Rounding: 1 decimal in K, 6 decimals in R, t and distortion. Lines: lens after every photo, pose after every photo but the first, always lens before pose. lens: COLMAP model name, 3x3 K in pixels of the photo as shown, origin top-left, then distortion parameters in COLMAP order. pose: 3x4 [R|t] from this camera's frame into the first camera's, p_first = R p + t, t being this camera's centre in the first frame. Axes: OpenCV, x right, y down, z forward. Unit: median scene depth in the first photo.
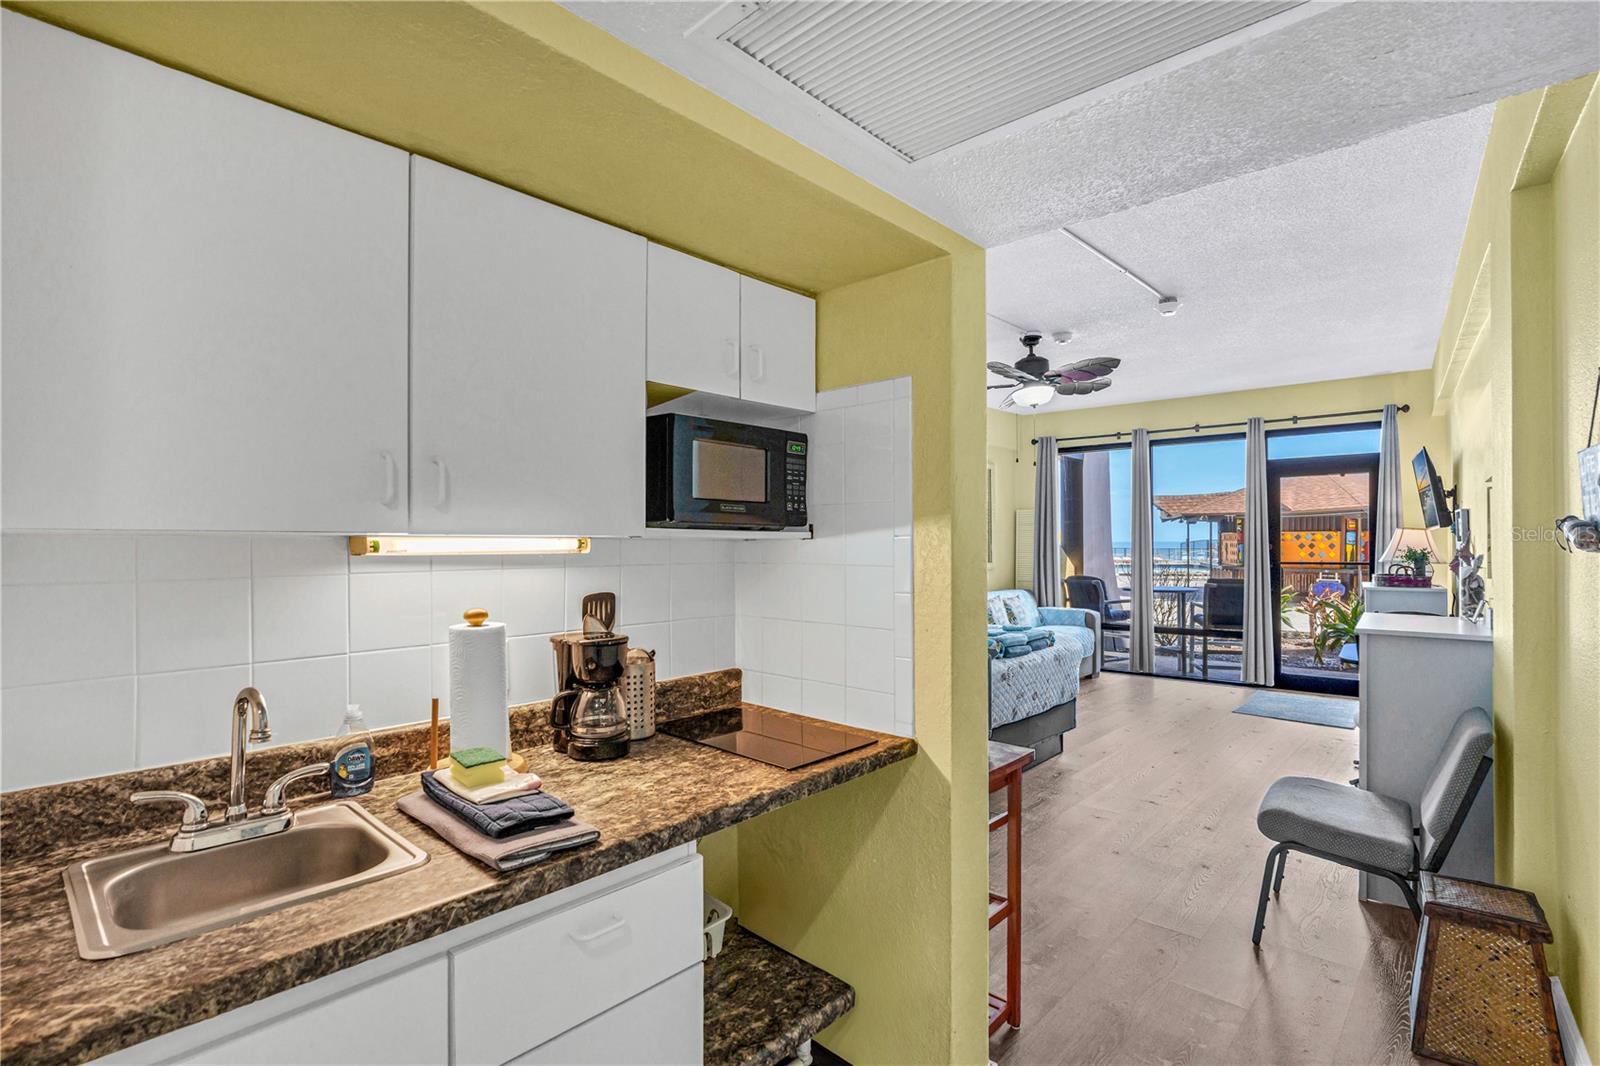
lens RADIAL K [[760.5, 0, 804.3], [0, 760.5, 535.2], [0, 0, 1]] dist [-0.014142, 0.008670]
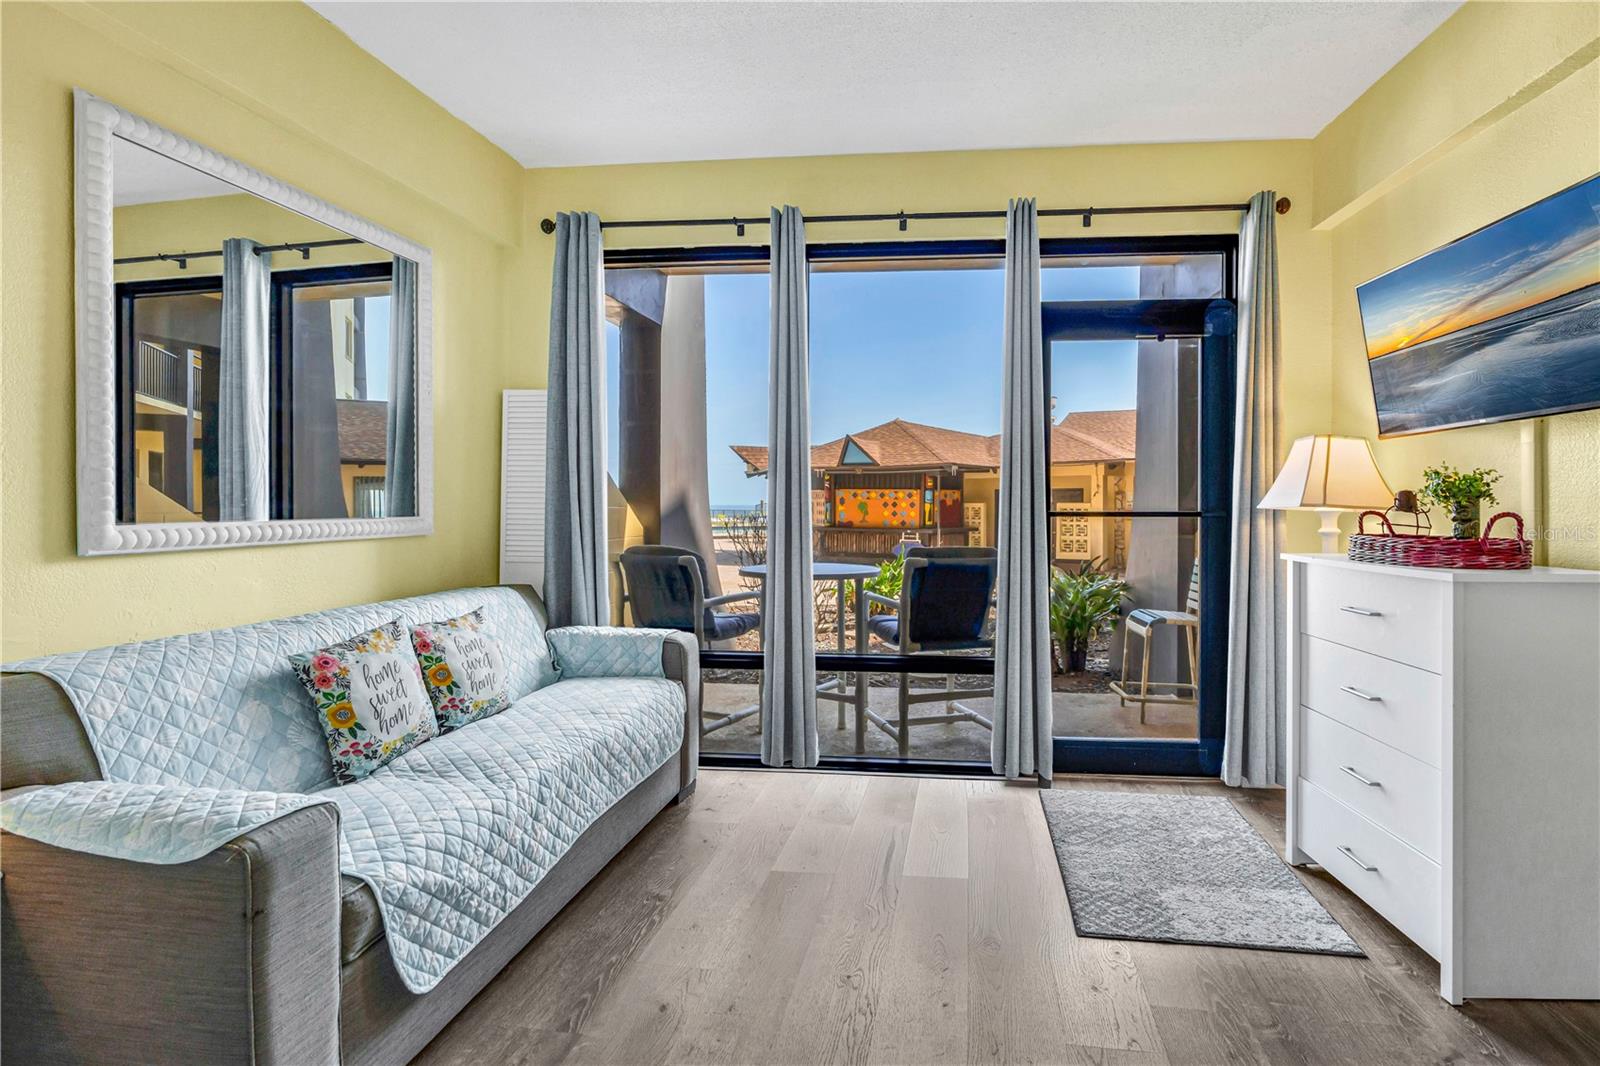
lens RADIAL K [[801.8, 0, 866.7], [0, 801.8, 503.6], [0, 0, 1]] dist [-0.014443, 0.000113]
pose [[0.823353, 0.006147, 0.567496, 0.214562], [-0.010567, 0.999934, 0.004499, 0.025878], [-0.567431, -0.009701, 0.823364, 0.581670]]
